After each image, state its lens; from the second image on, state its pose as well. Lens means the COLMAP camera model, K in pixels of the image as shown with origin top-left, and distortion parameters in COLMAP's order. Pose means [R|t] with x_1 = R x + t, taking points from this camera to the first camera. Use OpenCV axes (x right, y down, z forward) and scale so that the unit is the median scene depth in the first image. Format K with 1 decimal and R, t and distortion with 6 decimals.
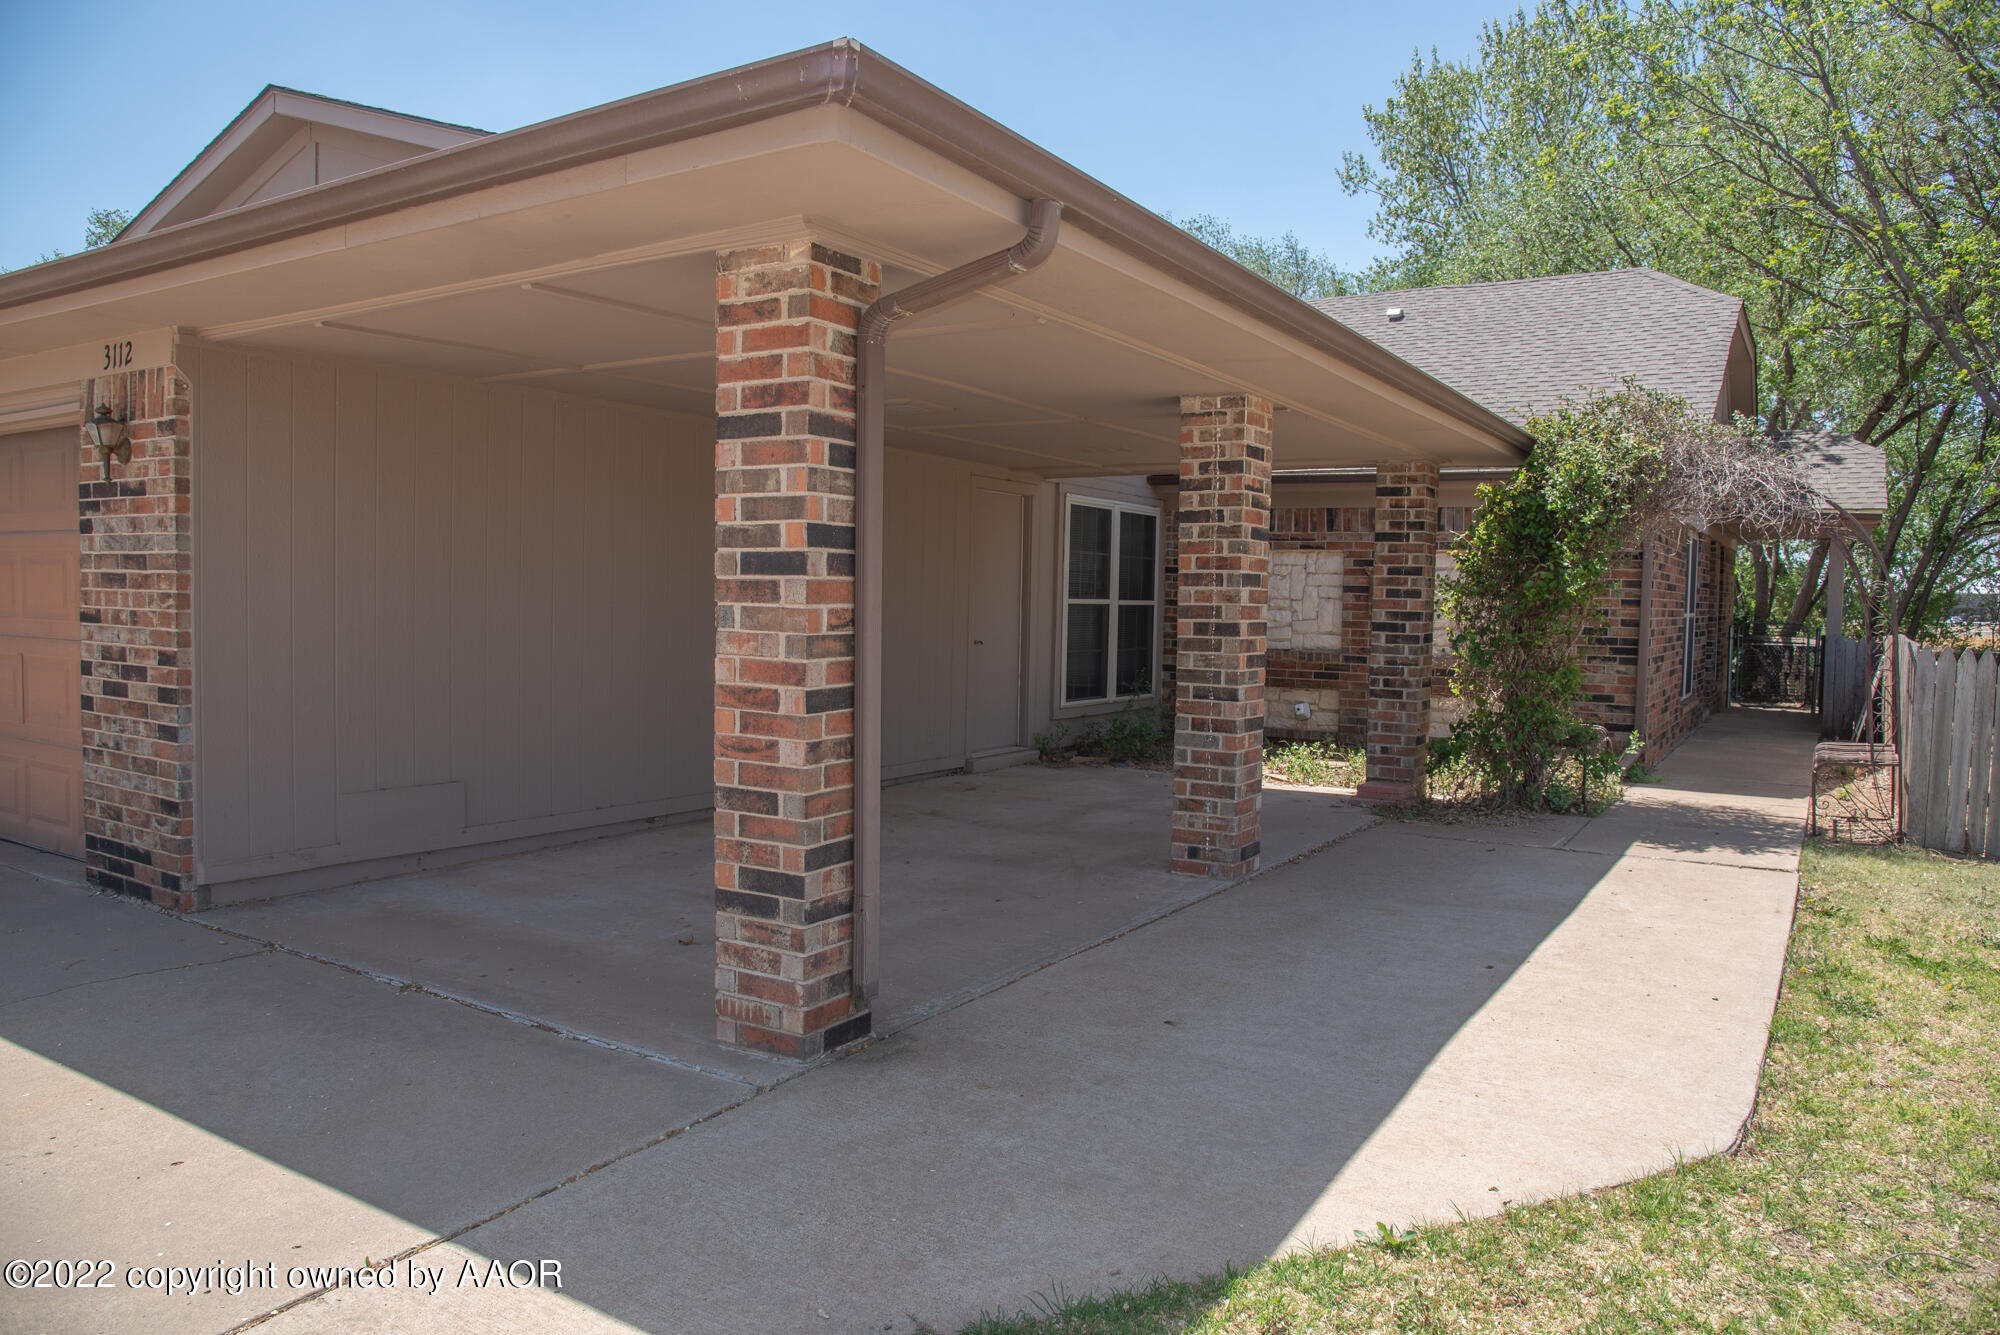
lens RADIAL K [[1362.0, 0, 1003.2], [0, 1362.0, 671.1], [0, 0, 1]] dist [-0.109445, 0.060736]
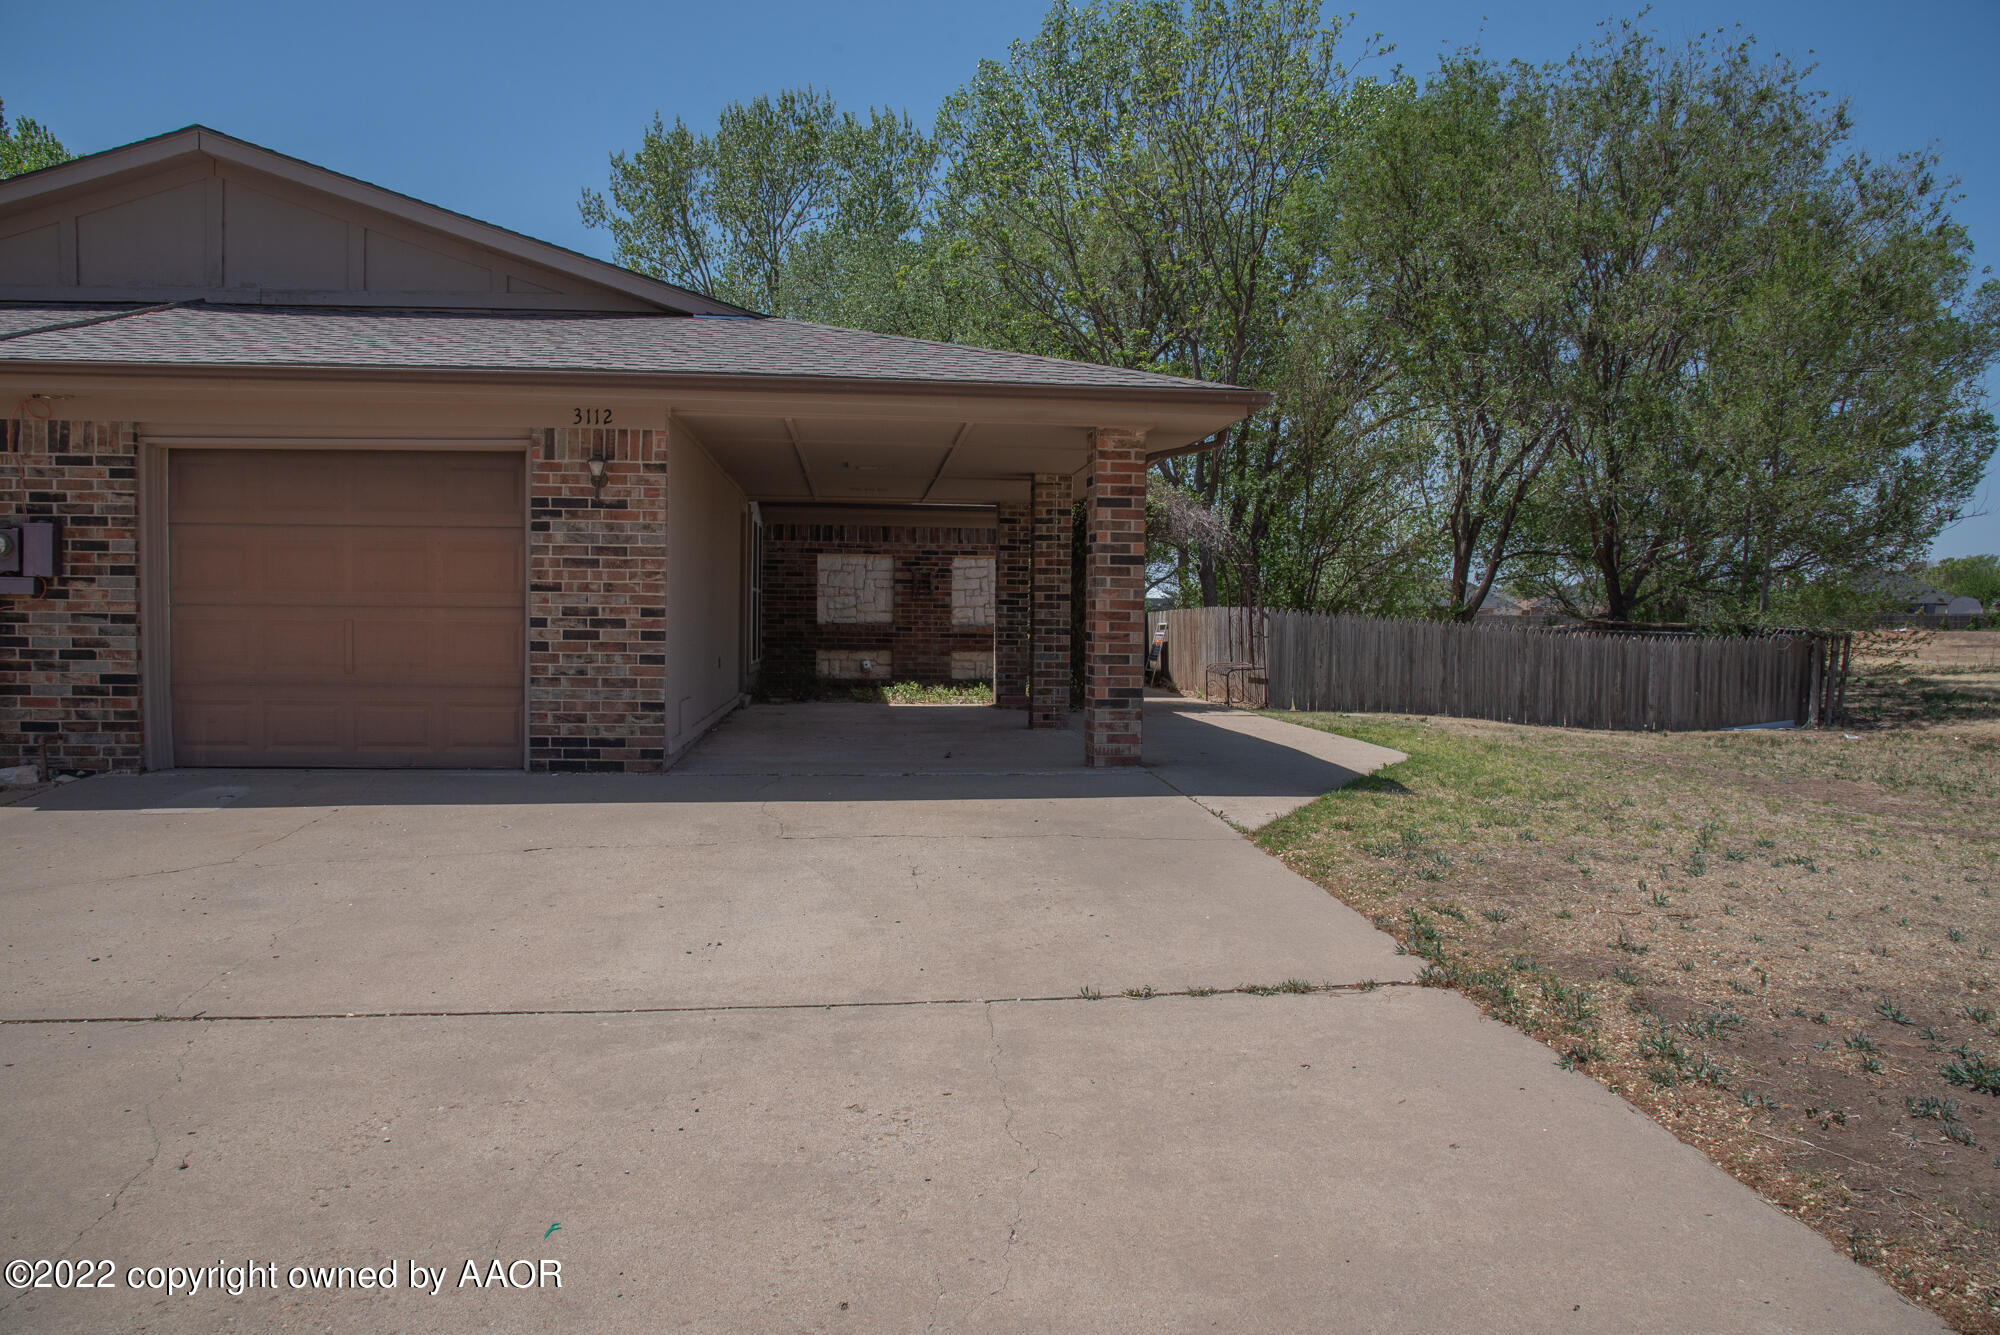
lens RADIAL K [[1406.0, 0, 983.9], [0, 1406.0, 683.7], [0, 0, 1]] dist [-0.118238, 0.084894]
pose [[0.786298, -0.039869, 0.616560, -1.277747], [0.037566, 0.999155, 0.016702, 0.059317], [-0.616705, 0.010029, 0.787131, -0.539826]]
